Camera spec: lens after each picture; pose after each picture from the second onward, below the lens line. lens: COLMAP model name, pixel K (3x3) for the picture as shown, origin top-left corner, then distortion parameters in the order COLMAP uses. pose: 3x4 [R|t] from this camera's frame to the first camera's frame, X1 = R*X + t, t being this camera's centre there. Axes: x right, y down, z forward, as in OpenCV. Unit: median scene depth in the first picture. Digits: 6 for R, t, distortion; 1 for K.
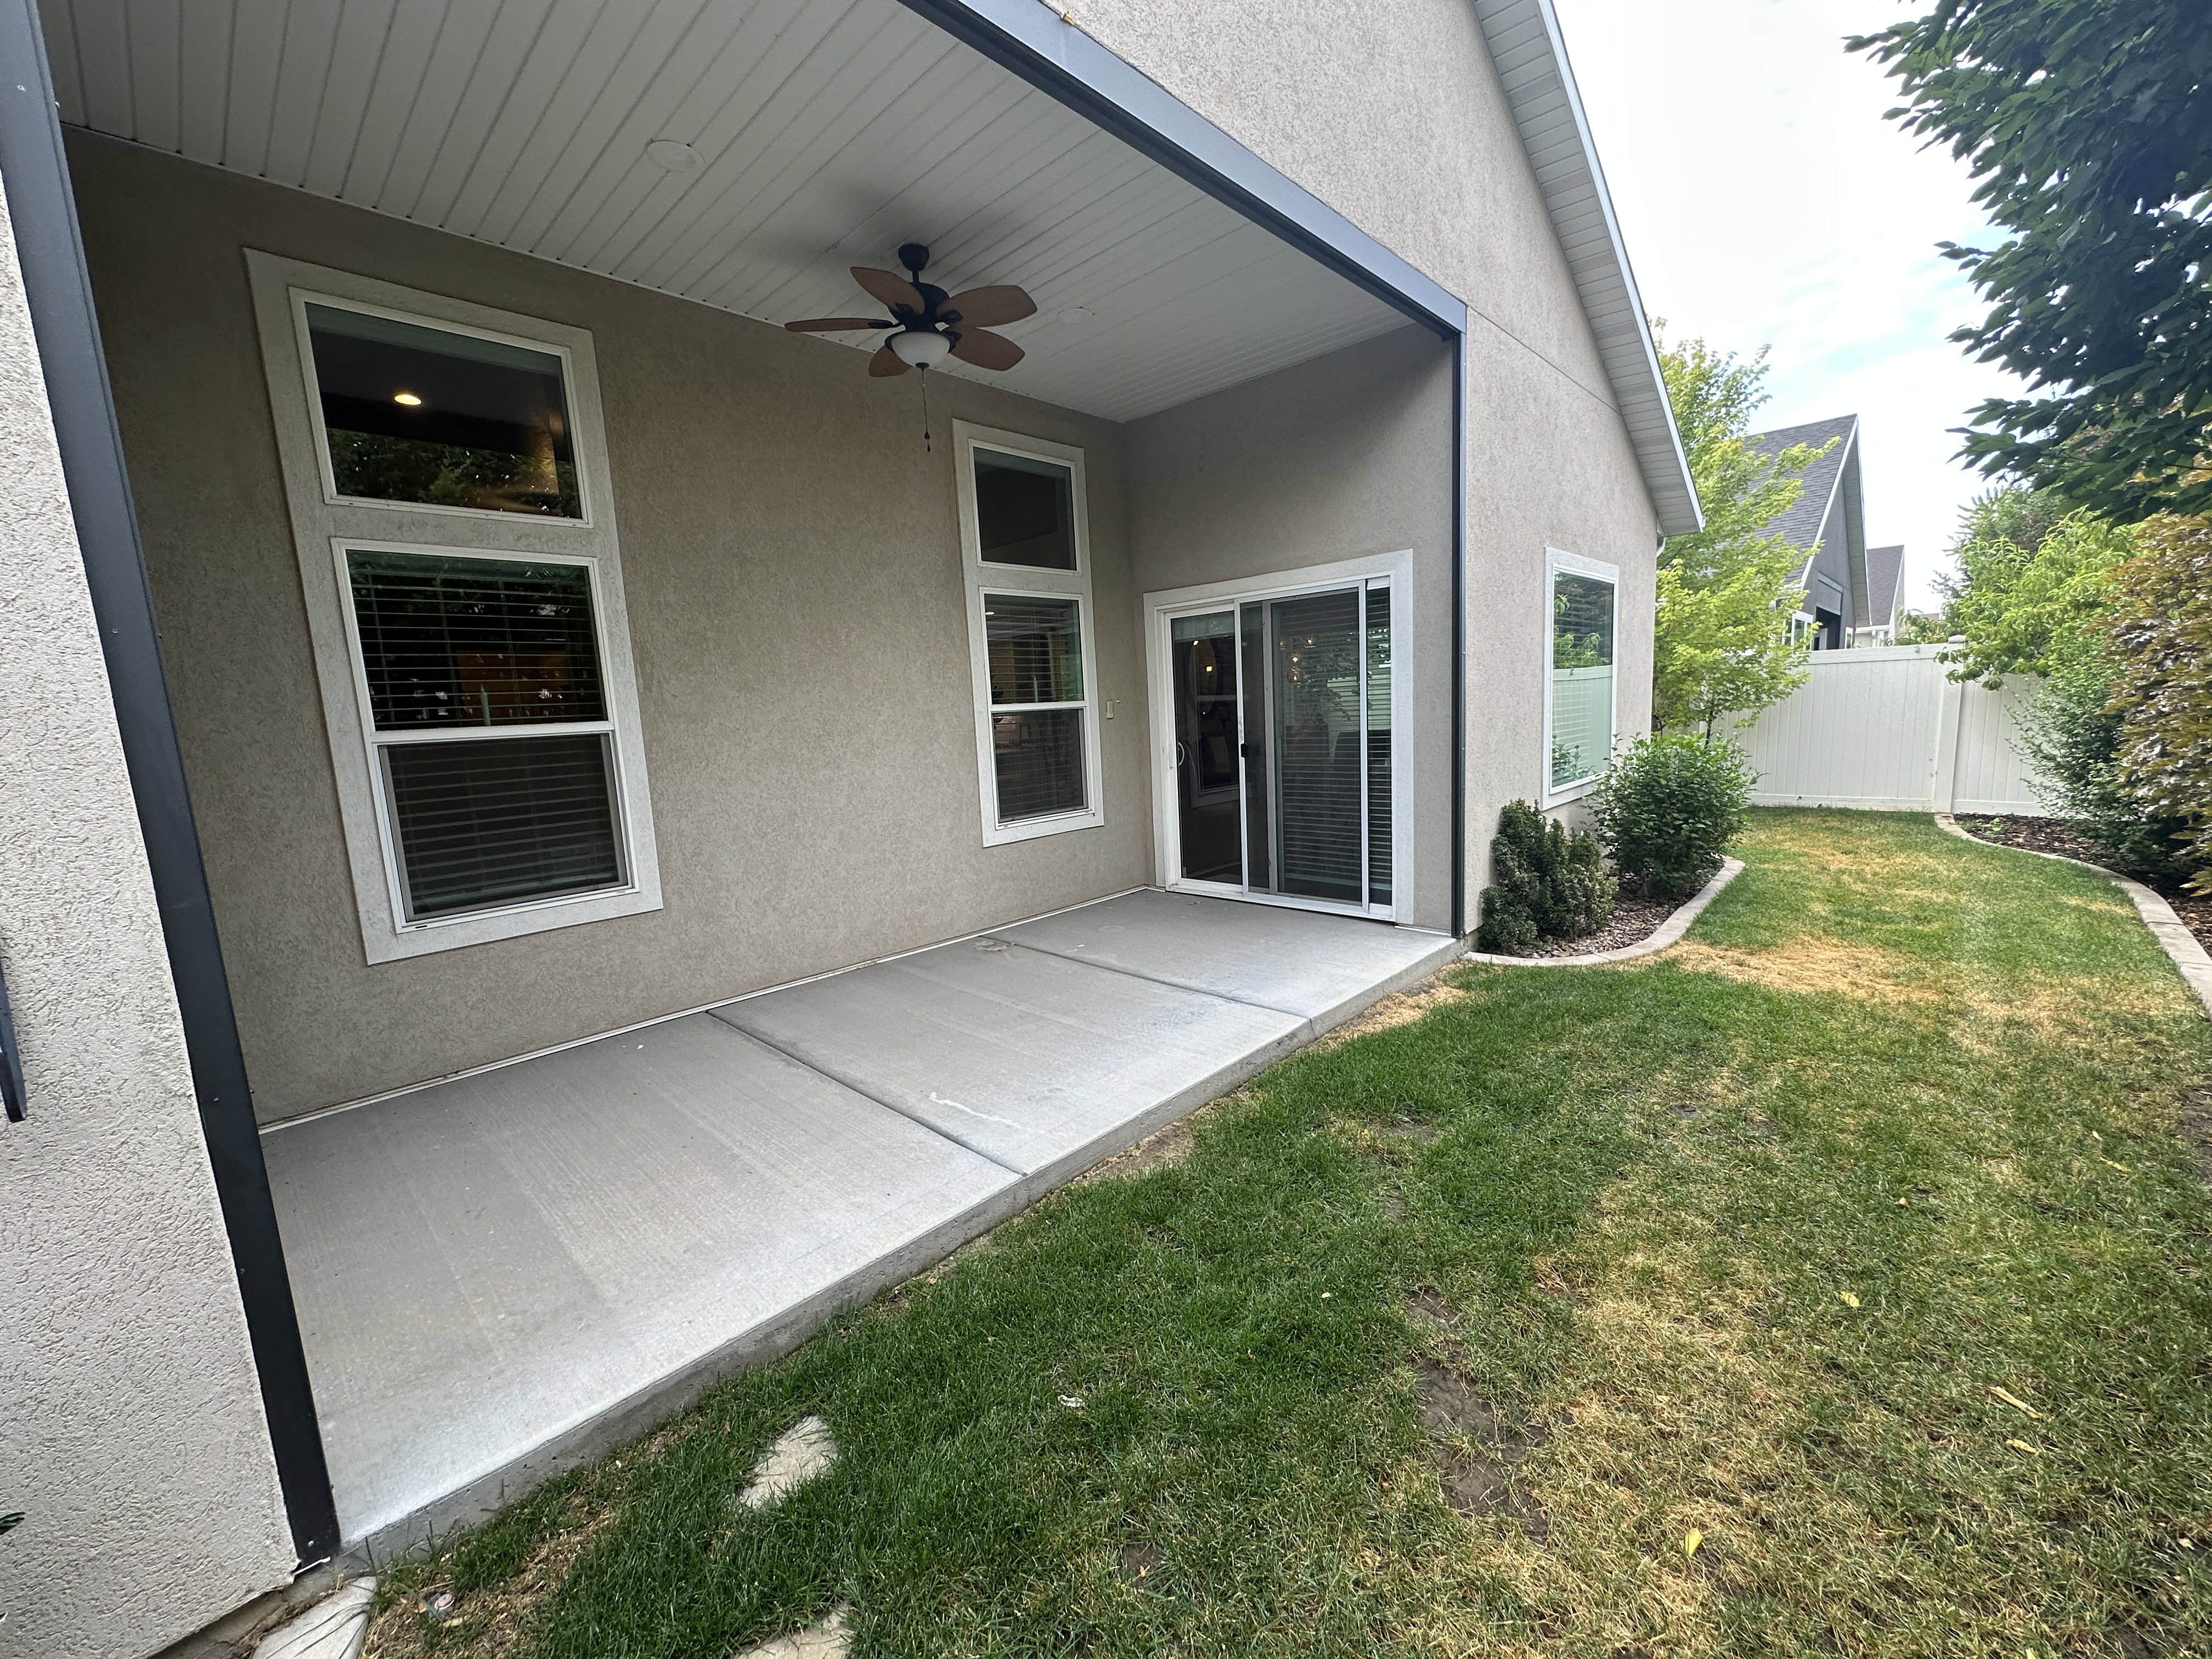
lens RADIAL K [[882.2, 0, 1112.4], [0, 882.2, 821.0], [0, 0, 1]] dist [-0.001173, -0.000413]
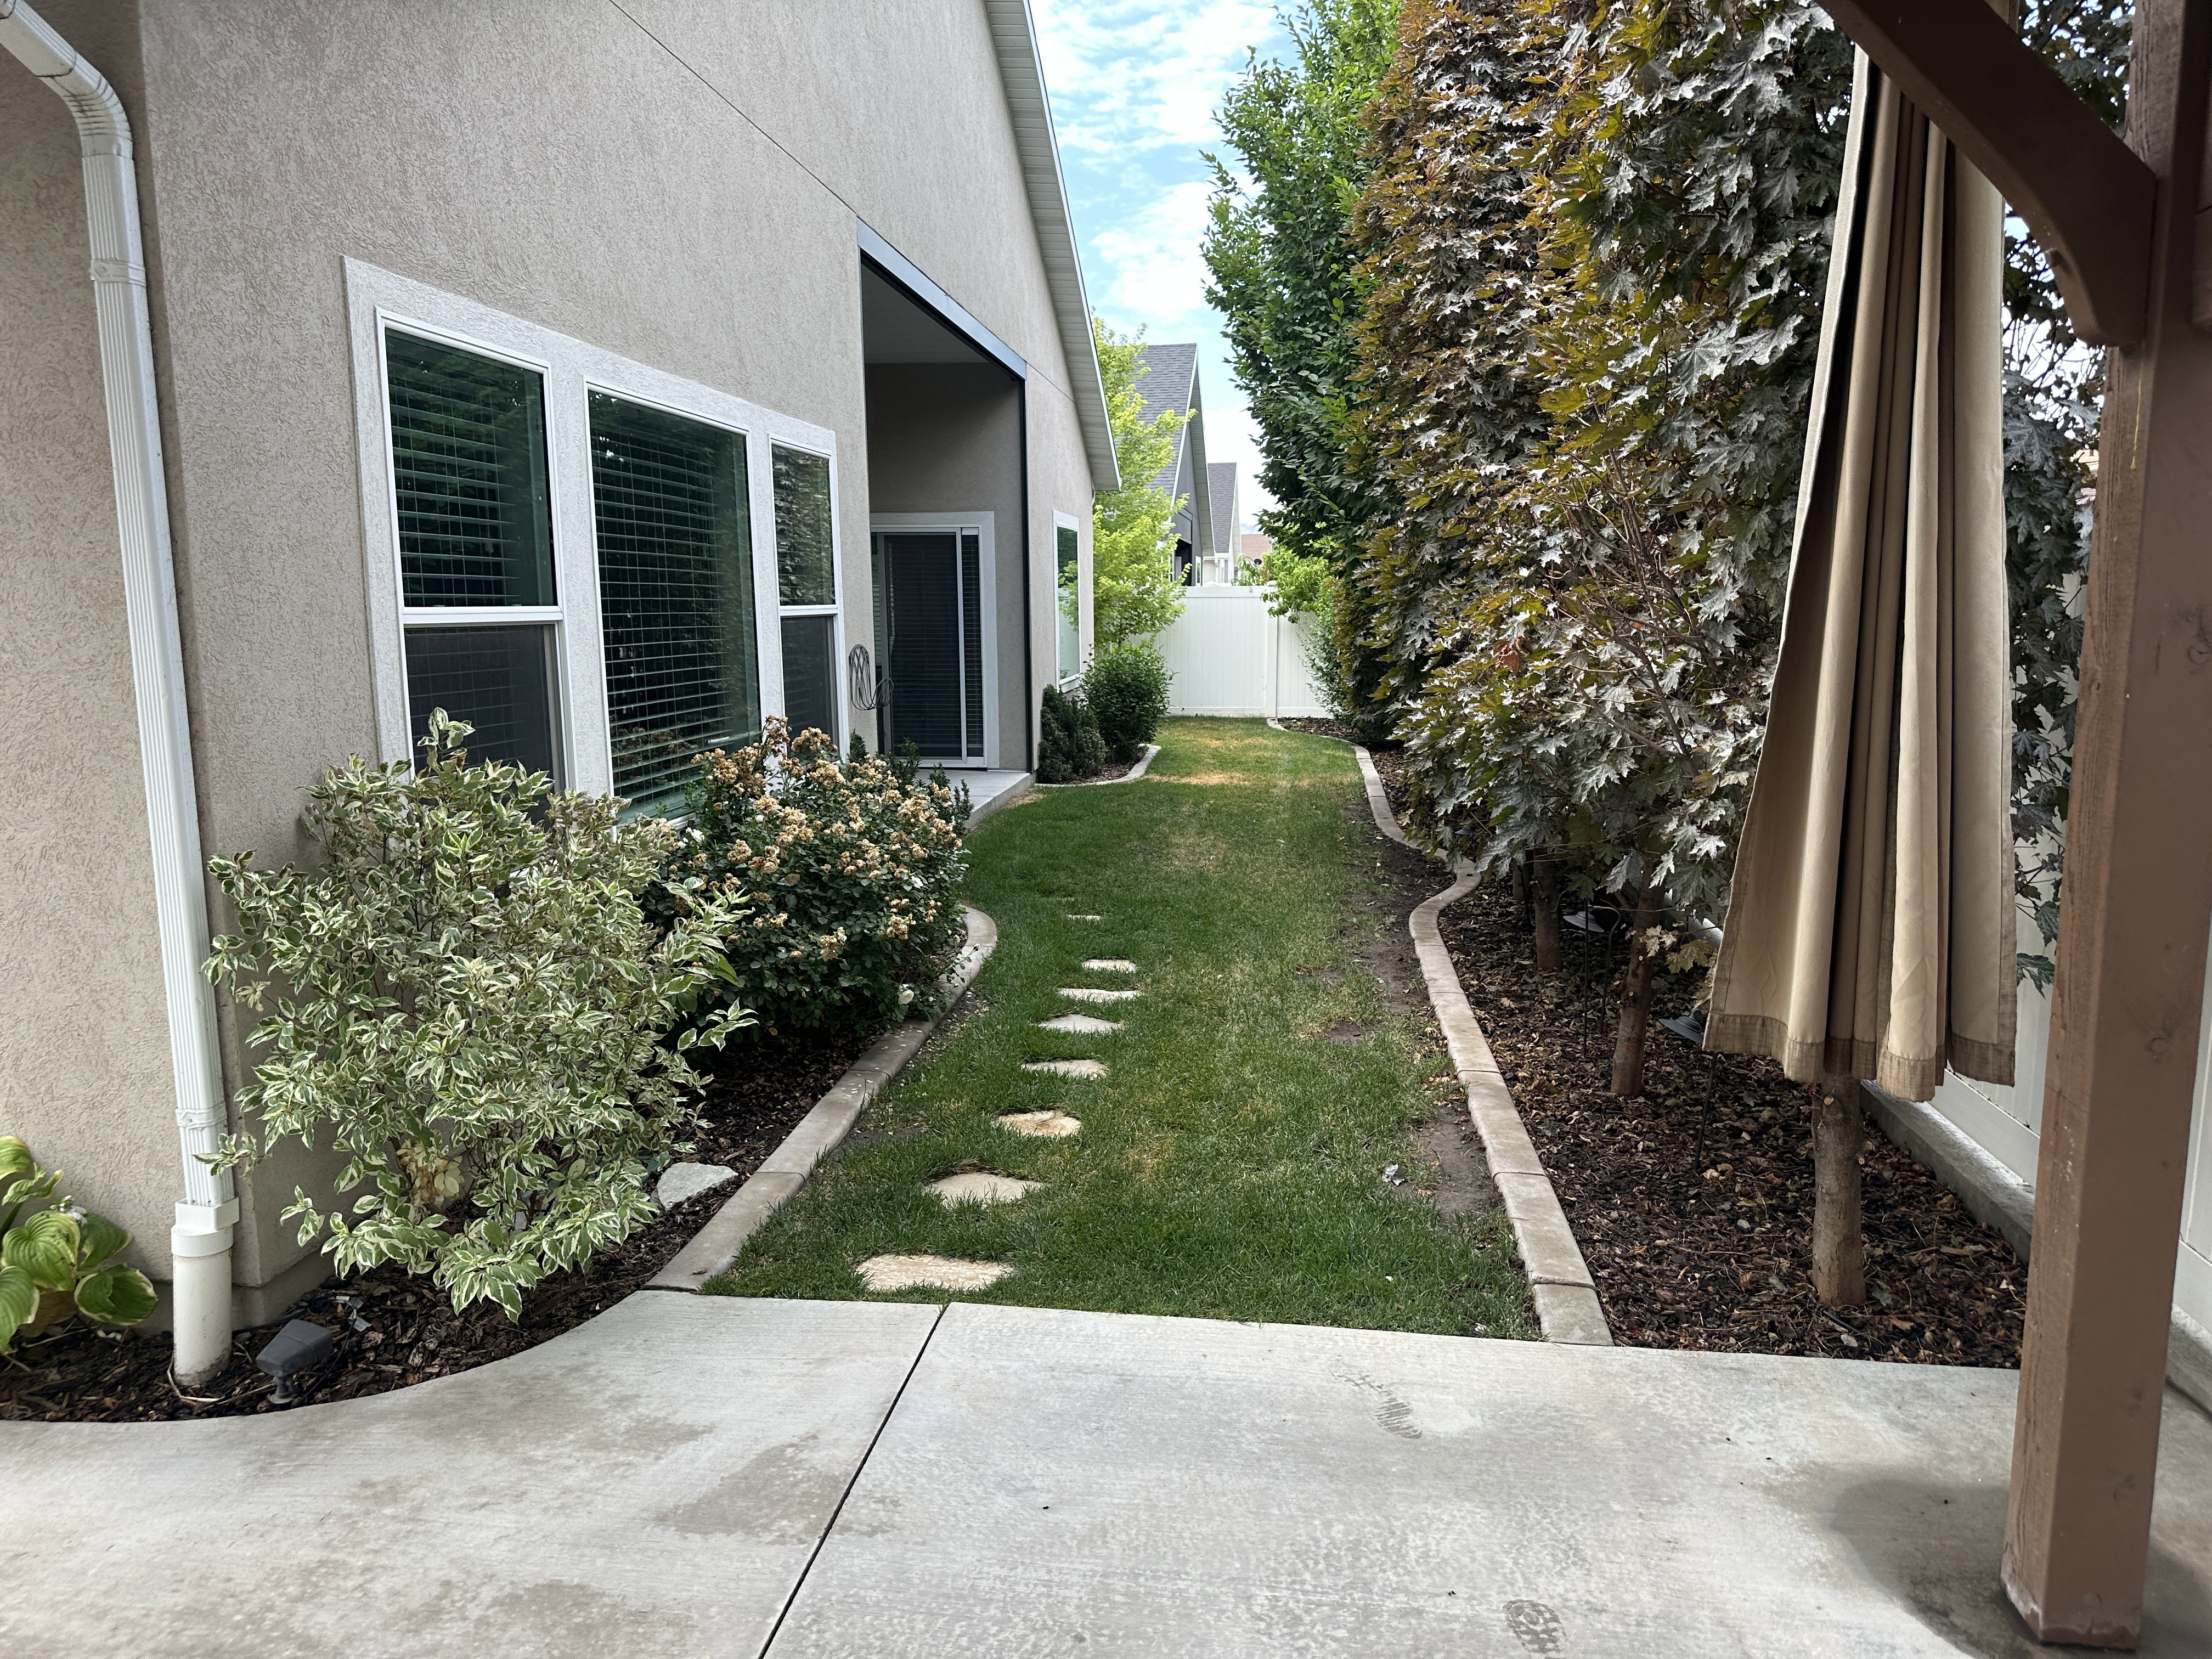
lens RADIAL K [[1553.0, 0, 1108.9], [0, 1553.0, 831.4], [0, 0, 1]] dist [0.055622, -0.064689]
pose [[0.800904, -0.046271, 0.597002, -0.853053], [0.046329, 0.998810, 0.015261, 0.154868], [-0.596998, 0.015436, 0.802095, -0.945730]]
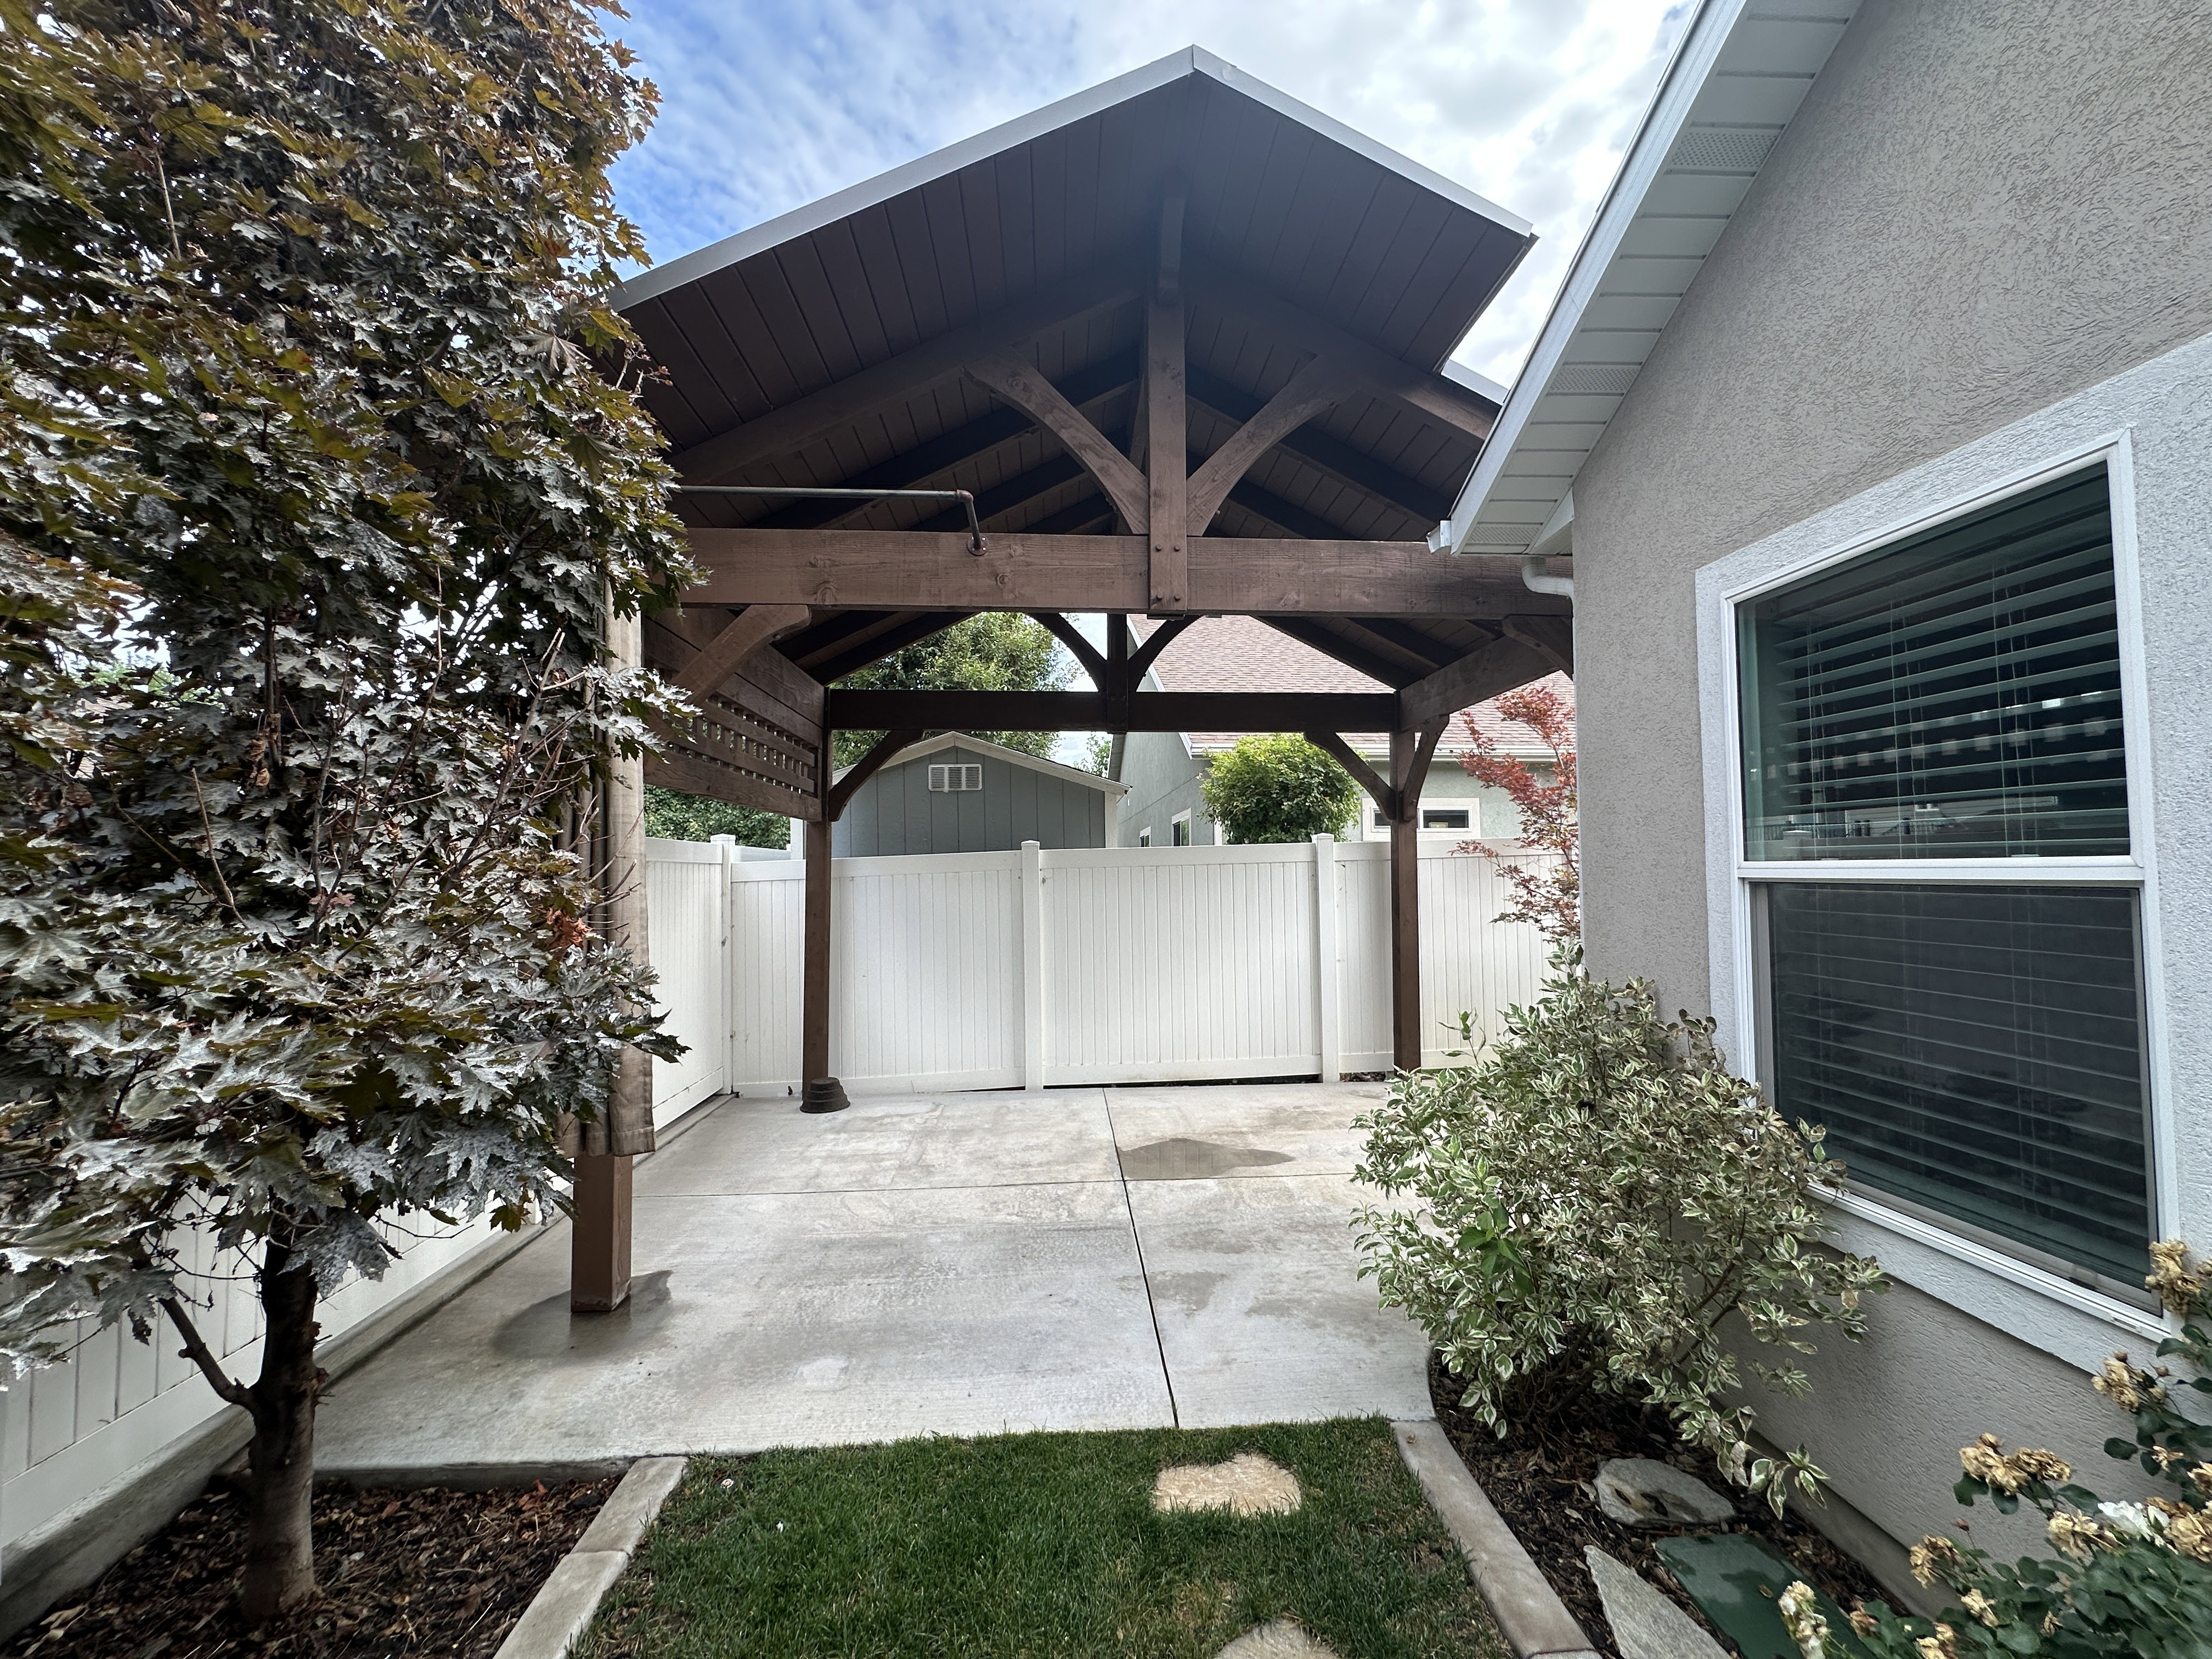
lens RADIAL K [[882.2, 0, 1101.9], [0, 882.2, 824.1], [0, 0, 1]] dist [-0.001173, -0.000413]
pose [[-0.678500, 0.012888, -0.734487, -0.259990], [-0.057126, 0.995893, 0.070246, 0.037849], [0.732376, 0.089620, -0.674977, -0.236225]]
